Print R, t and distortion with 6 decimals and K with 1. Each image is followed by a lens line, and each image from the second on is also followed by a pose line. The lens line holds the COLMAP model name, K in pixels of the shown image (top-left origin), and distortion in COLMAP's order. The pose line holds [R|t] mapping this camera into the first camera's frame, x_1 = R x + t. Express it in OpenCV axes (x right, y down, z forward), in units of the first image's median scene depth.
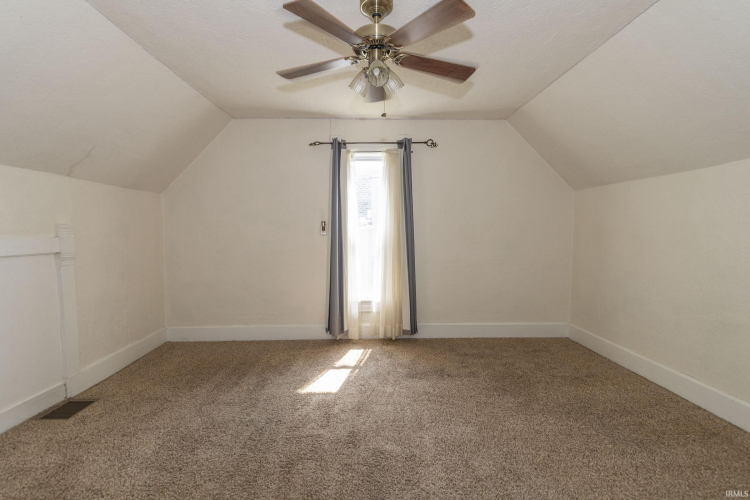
lens RADIAL K [[333.1, 0, 376.8], [0, 333.1, 247.9], [0, 0, 1]] dist [-0.001672, 0.000846]
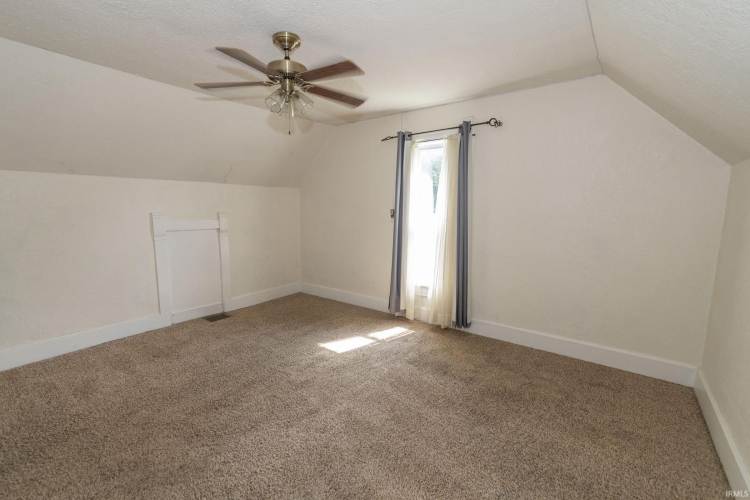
lens RADIAL K [[333.1, 0, 388.0], [0, 333.1, 248.2], [0, 0, 1]] dist [-0.001672, 0.000846]
pose [[0.786351, 0.087571, -0.611542, 0.527035], [-0.043076, 0.995265, 0.087130, -0.047084], [0.616277, -0.042172, 0.786400, 0.116513]]
